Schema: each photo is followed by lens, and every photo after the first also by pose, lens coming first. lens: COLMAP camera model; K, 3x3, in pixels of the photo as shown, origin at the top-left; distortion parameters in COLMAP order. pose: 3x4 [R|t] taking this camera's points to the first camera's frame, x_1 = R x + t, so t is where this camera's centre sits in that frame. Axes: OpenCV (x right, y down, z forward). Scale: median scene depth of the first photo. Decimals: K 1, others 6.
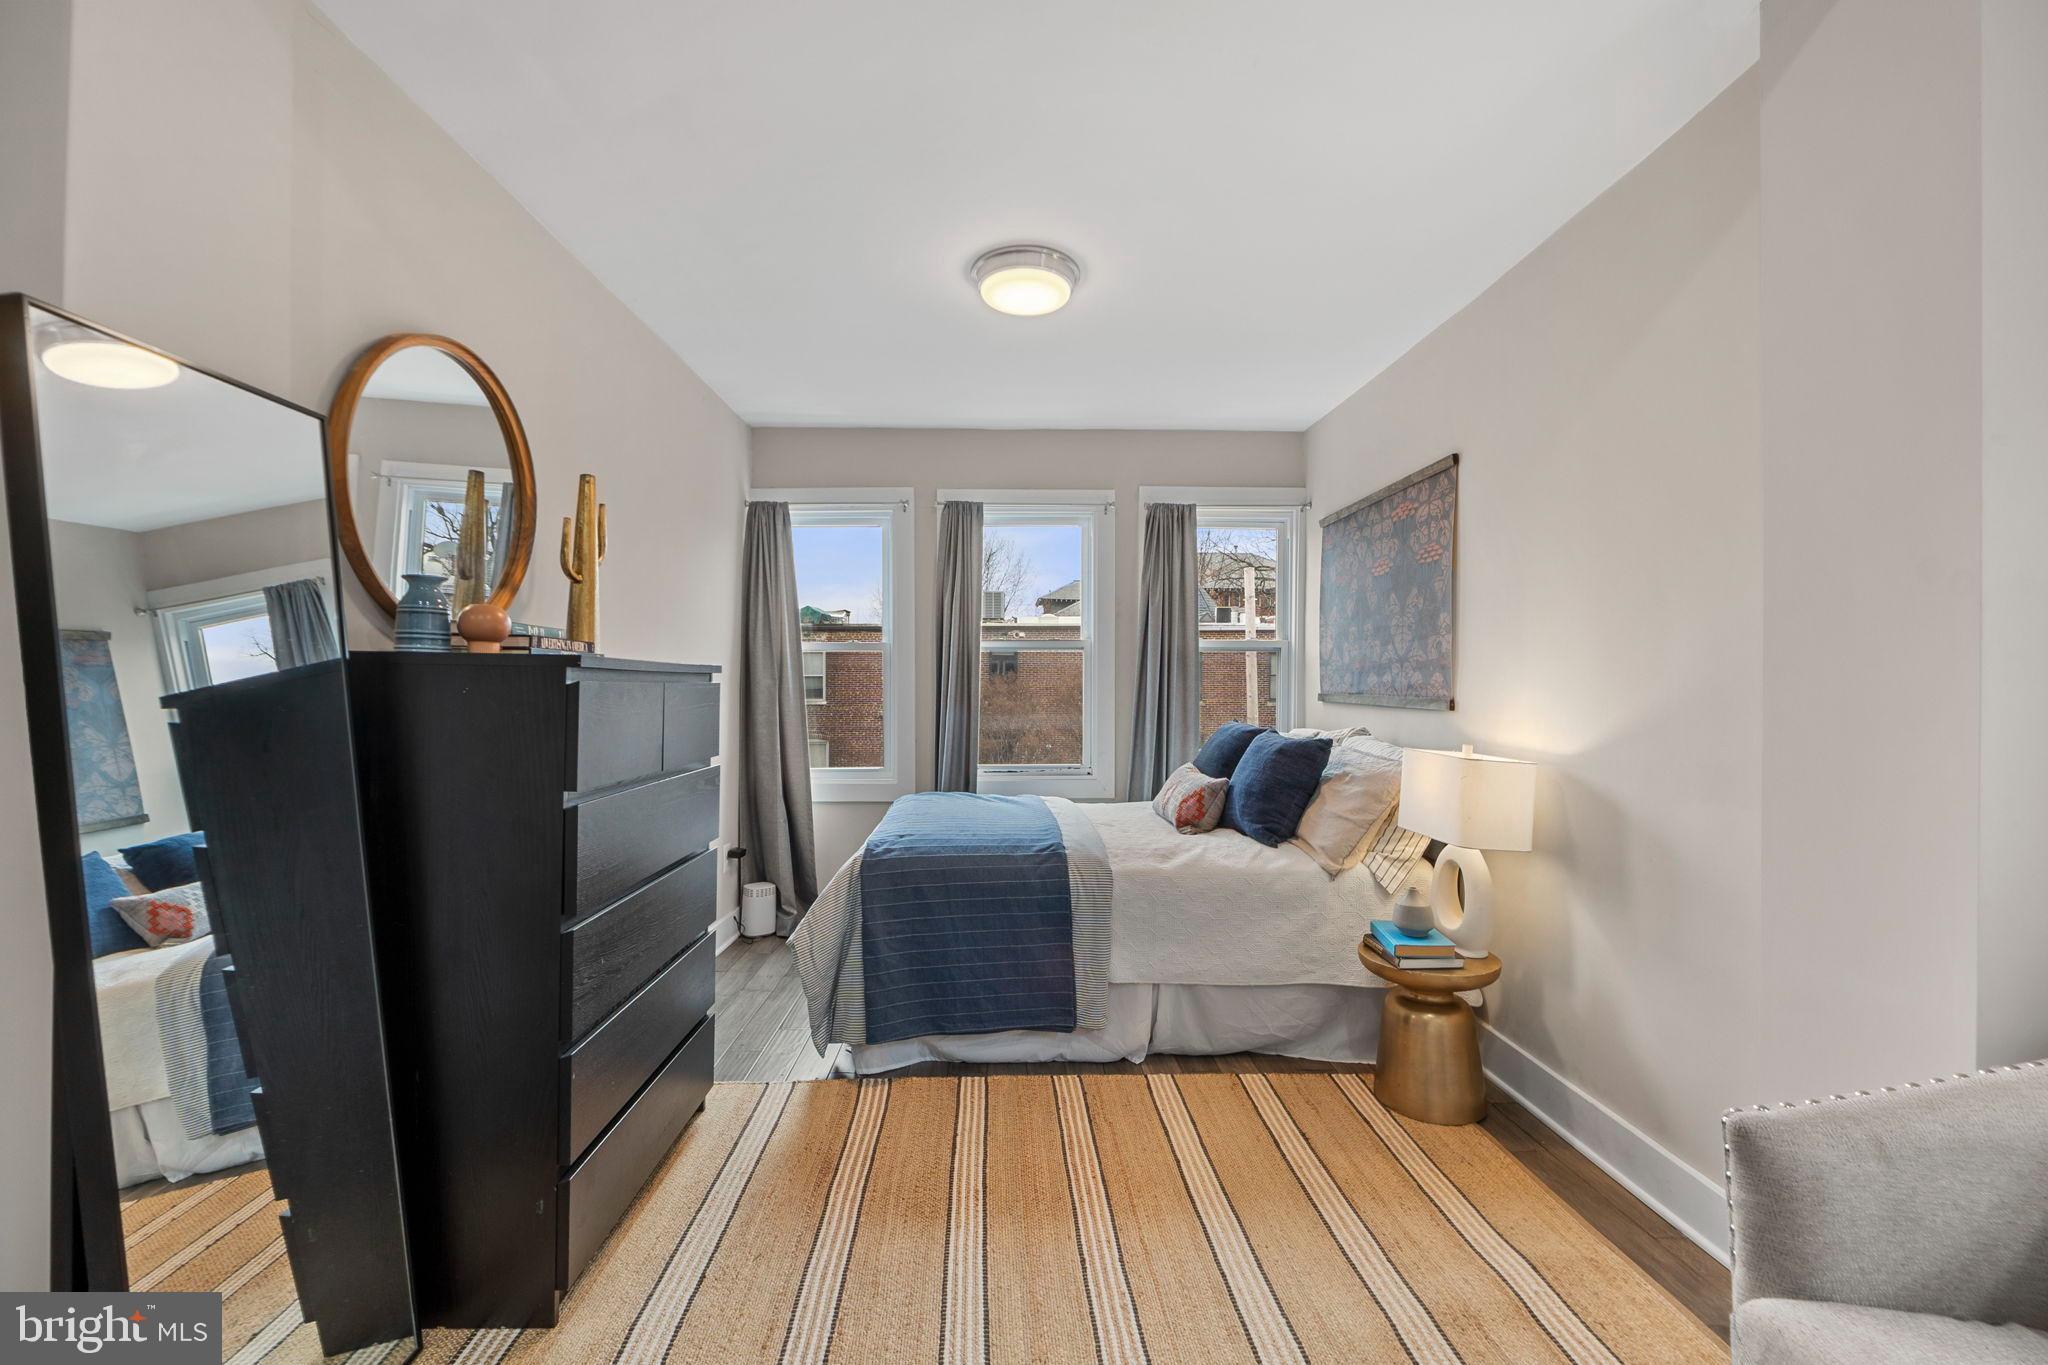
lens RADIAL K [[849.7, 0, 1030.7], [0, 849.7, 674.8], [0, 0, 1]] dist [-0.008922, -0.000252]
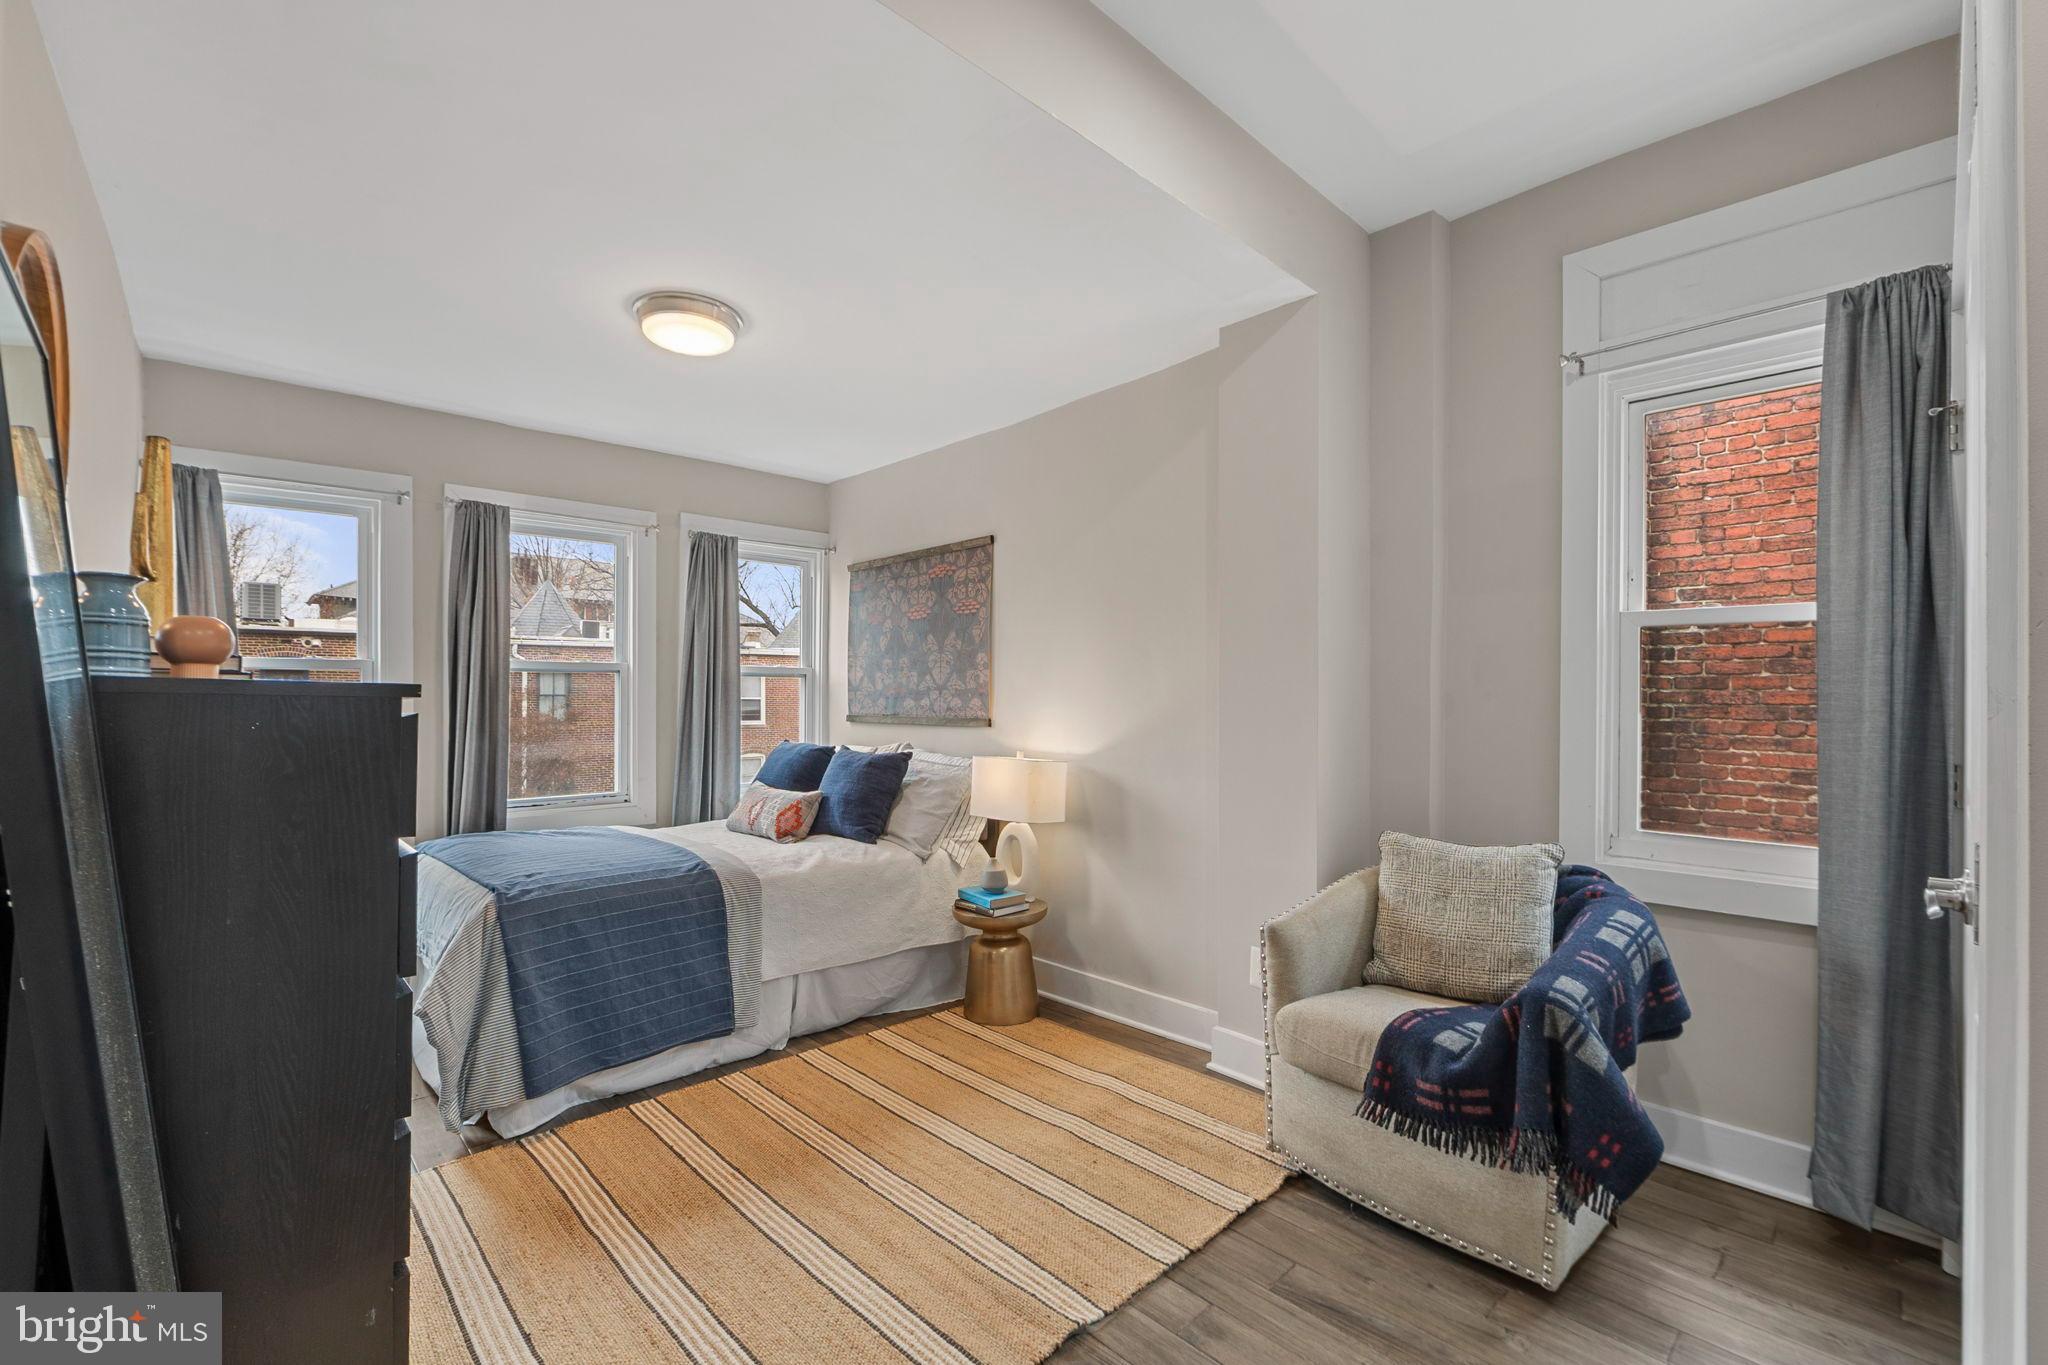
lens RADIAL K [[853.9, 0, 1036.2], [0, 853.9, 689.4], [0, 0, 1]] dist [-0.011121, -0.000263]
pose [[0.748286, 0.006648, 0.663343, -0.366192], [-0.001970, 0.999968, -0.007799, -0.006876], [-0.663373, 0.004529, 0.748275, -0.061302]]
